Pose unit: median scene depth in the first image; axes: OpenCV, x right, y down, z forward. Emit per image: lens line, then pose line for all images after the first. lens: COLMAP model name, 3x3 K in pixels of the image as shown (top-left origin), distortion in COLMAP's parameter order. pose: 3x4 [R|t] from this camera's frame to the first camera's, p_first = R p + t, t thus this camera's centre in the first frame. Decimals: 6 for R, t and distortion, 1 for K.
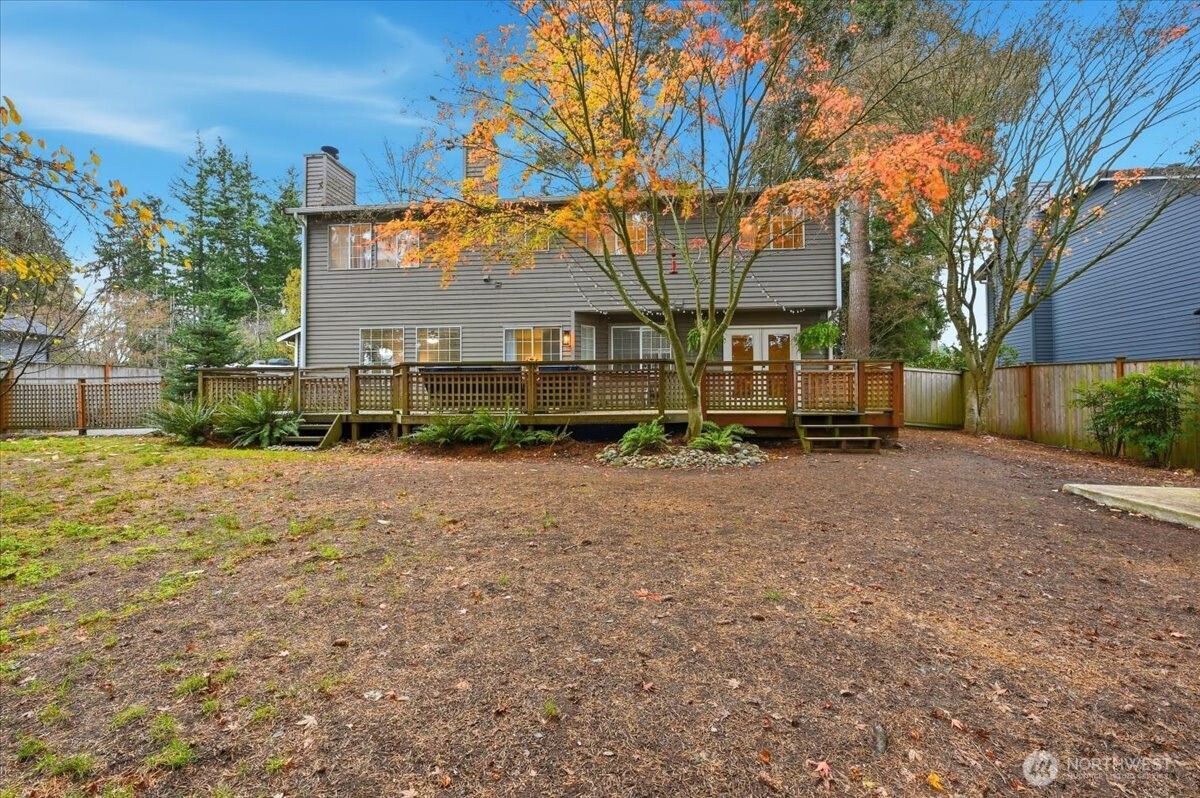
lens RADIAL K [[482.9, 0, 603.5], [0, 482.9, 391.6], [0, 0, 1]] dist [0.000198, 0.000045]
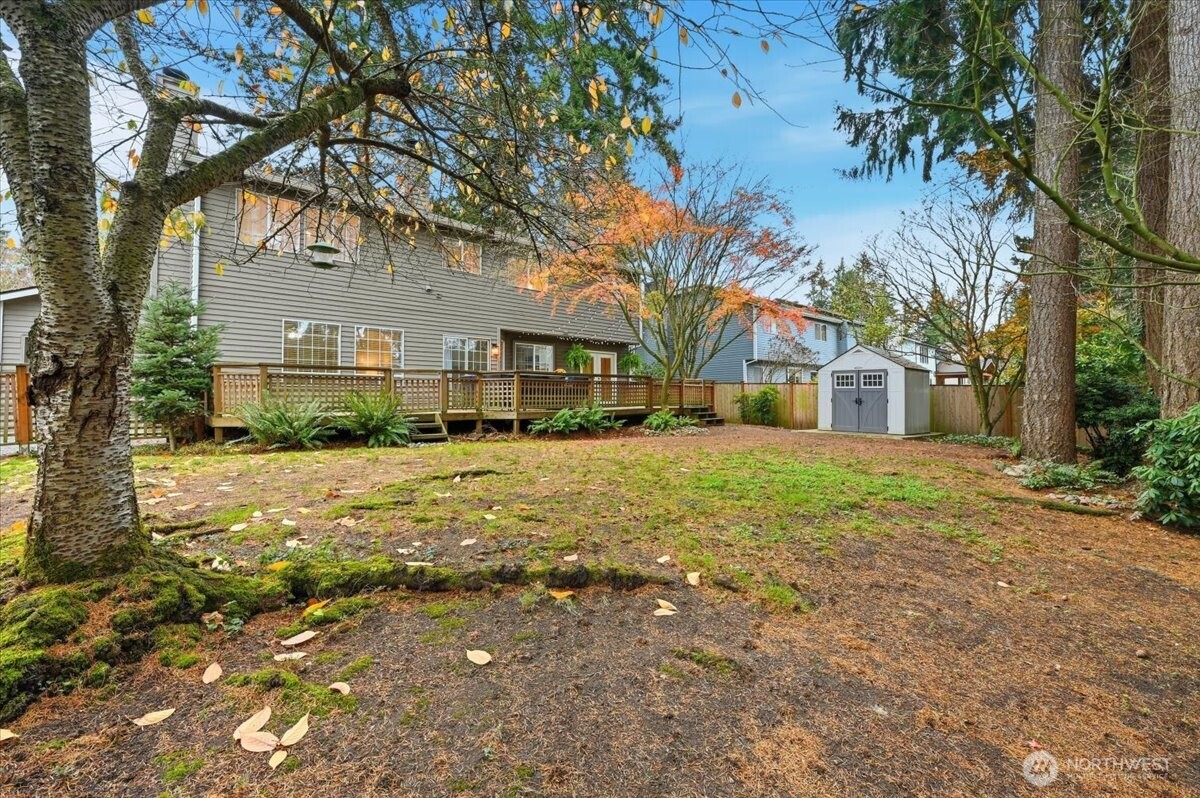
lens RADIAL K [[482.9, 0, 598.6], [0, 482.9, 396.3], [0, 0, 1]] dist [0.000198, 0.000045]
pose [[0.645733, 0.000464, 0.763563, -0.840458], [-0.000799, 1.000000, 0.000068, 0.006147], [-0.763563, -0.000655, 0.645733, 0.010706]]
